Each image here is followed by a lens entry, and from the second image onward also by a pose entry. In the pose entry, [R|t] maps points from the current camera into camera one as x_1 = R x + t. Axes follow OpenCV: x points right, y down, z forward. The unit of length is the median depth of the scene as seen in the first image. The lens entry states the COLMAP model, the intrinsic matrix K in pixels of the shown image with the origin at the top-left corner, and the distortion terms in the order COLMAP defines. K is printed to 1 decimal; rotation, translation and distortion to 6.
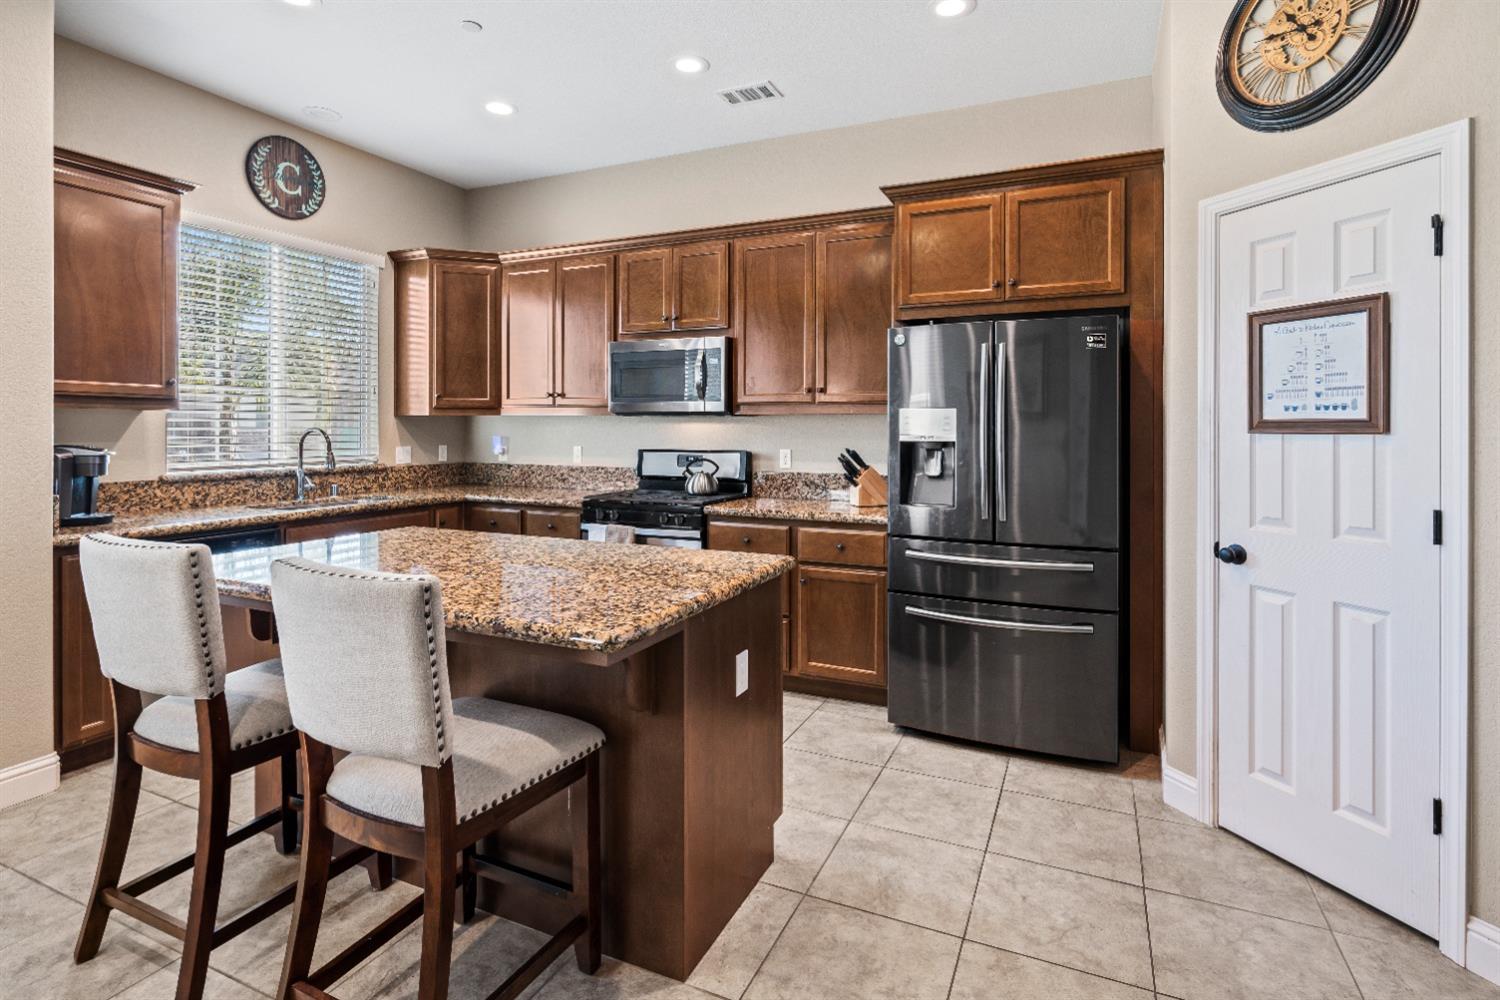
lens RADIAL K [[749.3, 0, 753.3], [0, 749.3, 425.9], [0, 0, 1]] dist [0.001418, 0.000734]
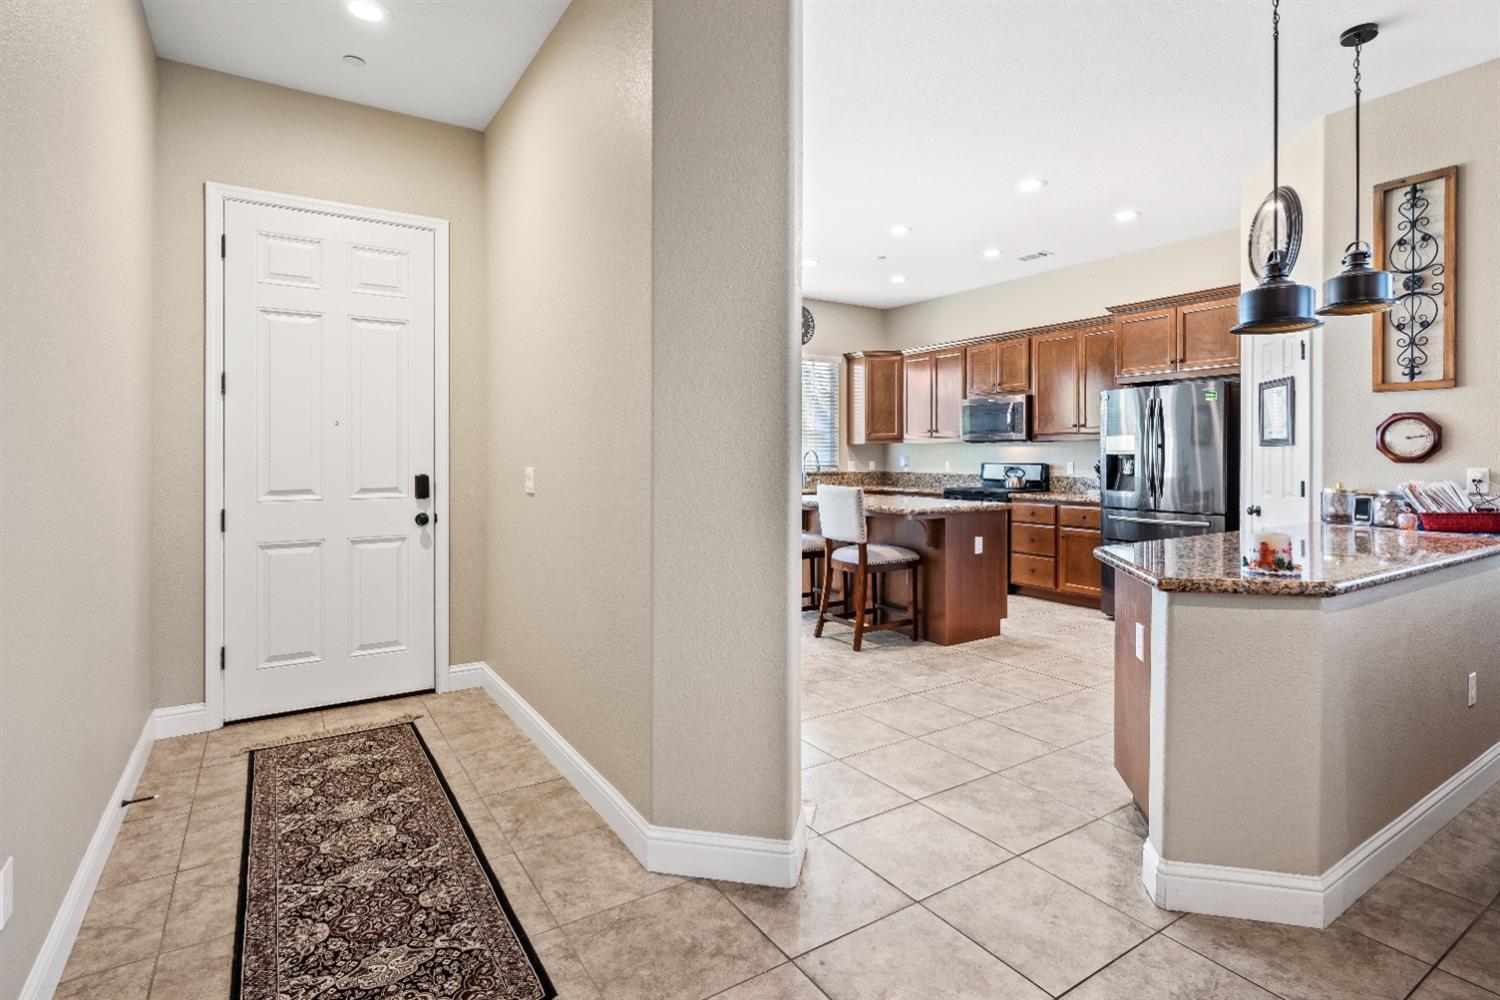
lens RADIAL K [[743.8, 0, 765.0], [0, 743.8, 457.5], [0, 0, 1]] dist [0.014314, 0.000305]
pose [[0.852700, -0.001140, -0.522400, 0.377965], [0.001746, 0.999998, 0.000668, 0.022324], [0.522398, -0.001481, 0.852700, -0.824233]]
